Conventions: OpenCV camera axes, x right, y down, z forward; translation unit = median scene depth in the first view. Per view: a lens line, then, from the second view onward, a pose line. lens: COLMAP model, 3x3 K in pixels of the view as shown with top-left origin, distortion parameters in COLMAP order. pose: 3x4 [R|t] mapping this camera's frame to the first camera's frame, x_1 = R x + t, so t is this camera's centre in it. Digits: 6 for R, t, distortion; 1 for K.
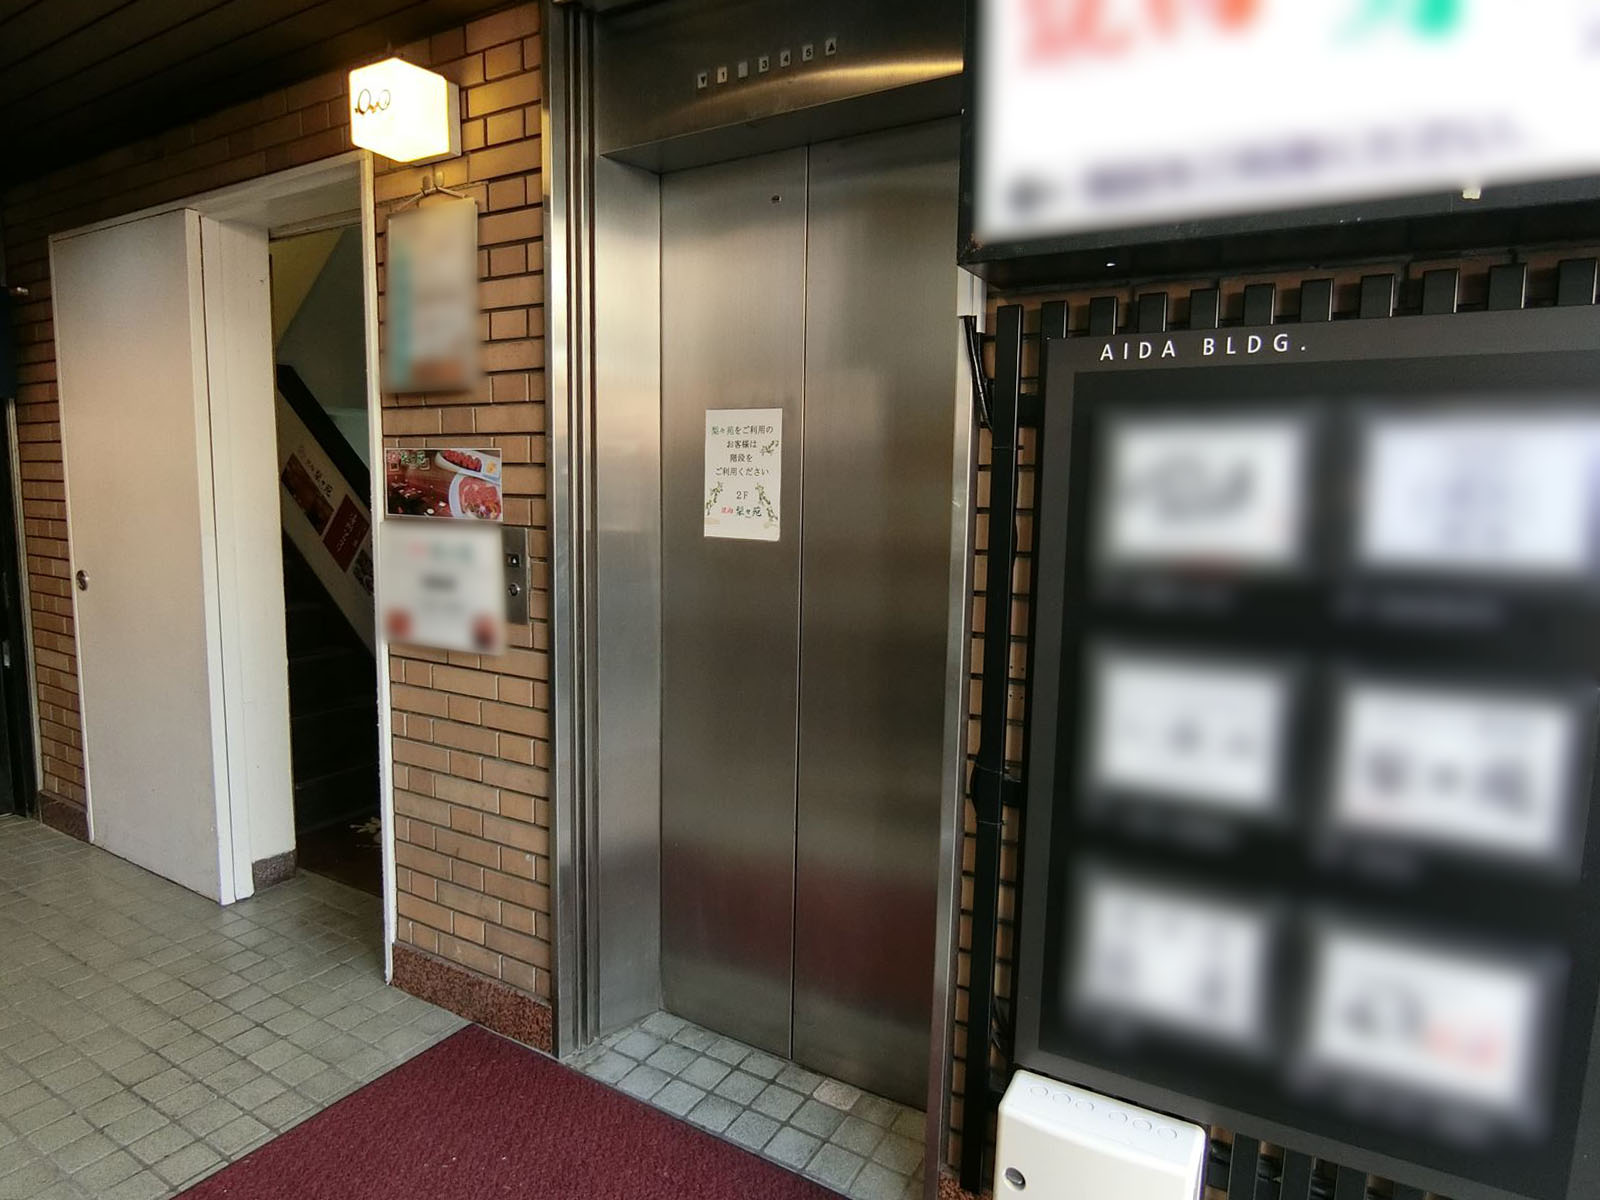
lens RADIAL K [[921.7, 0, 789.1], [0, 921.7, 596.4], [0, 0, 1]] dist [-0.012136, -0.000255]
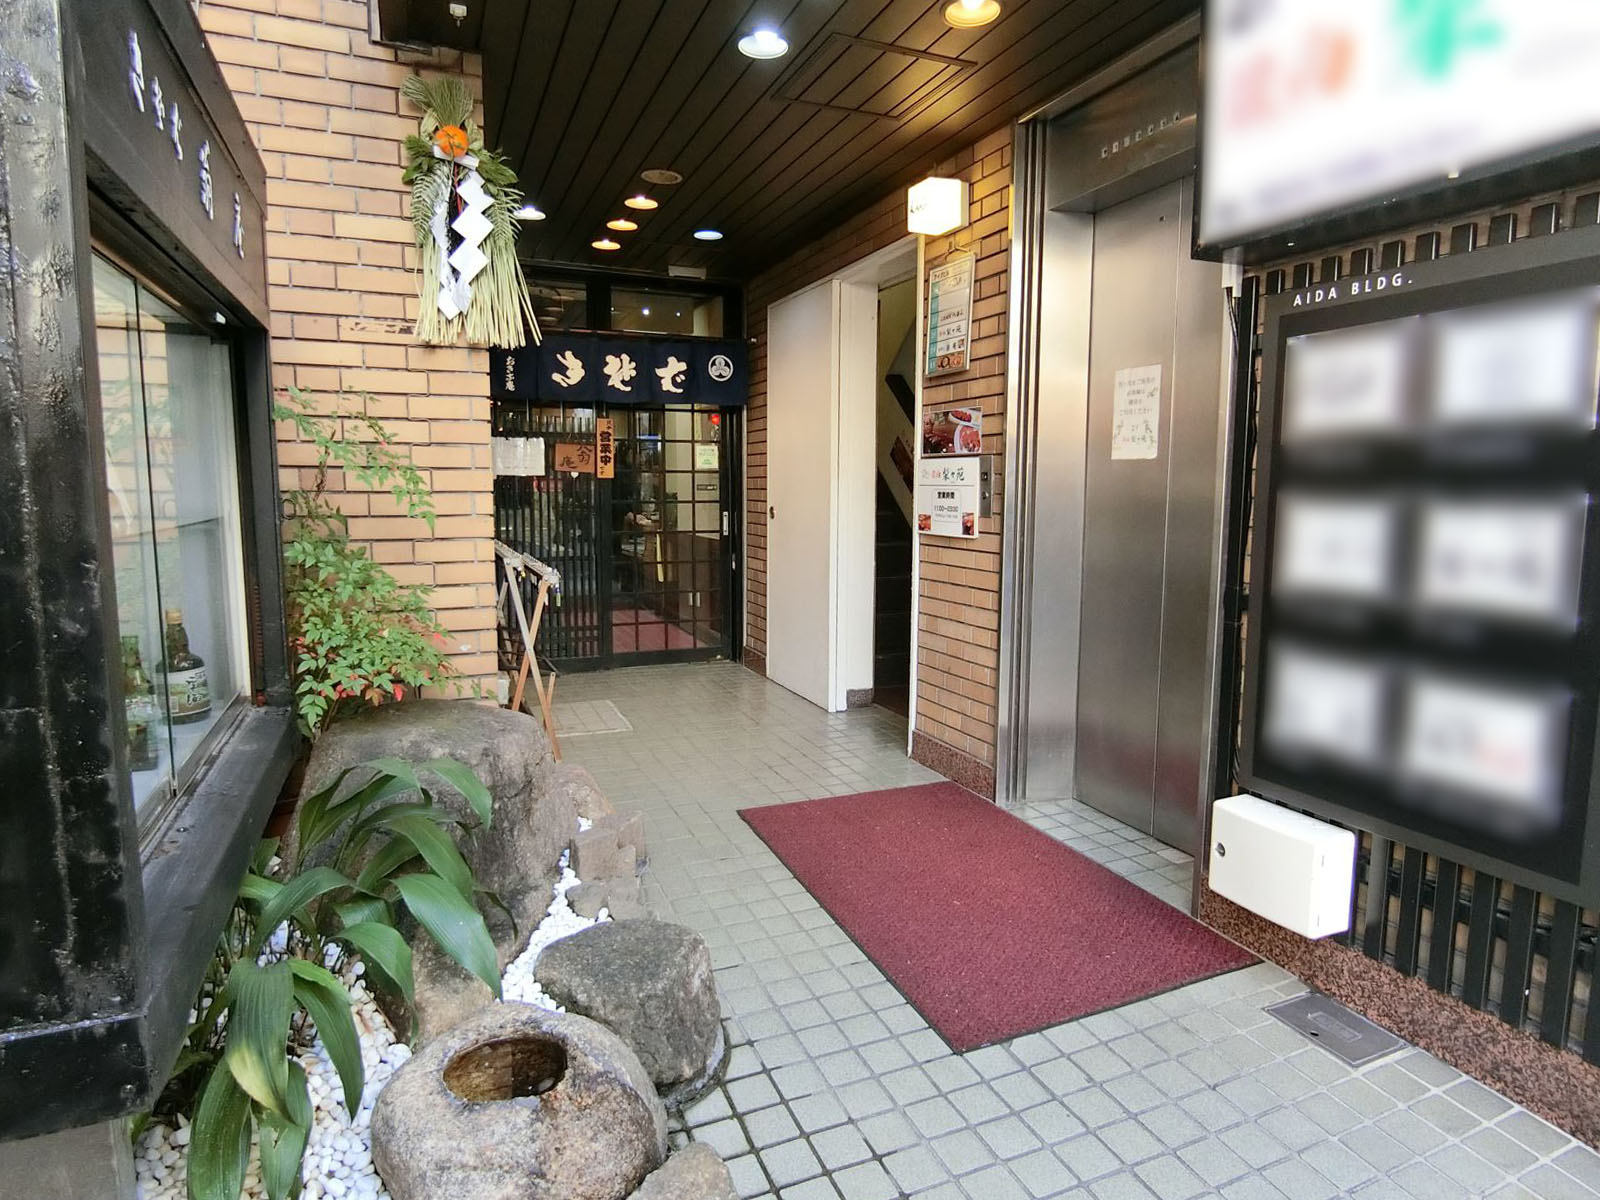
lens RADIAL K [[921.7, 0, 805.9], [0, 921.7, 593.5], [0, 0, 1]] dist [-0.012136, -0.000255]
pose [[0.805494, 0.053382, -0.590195, 0.389461], [-0.058638, 0.998227, 0.010259, 0.160440], [0.589696, 0.026344, 0.807196, -0.443372]]
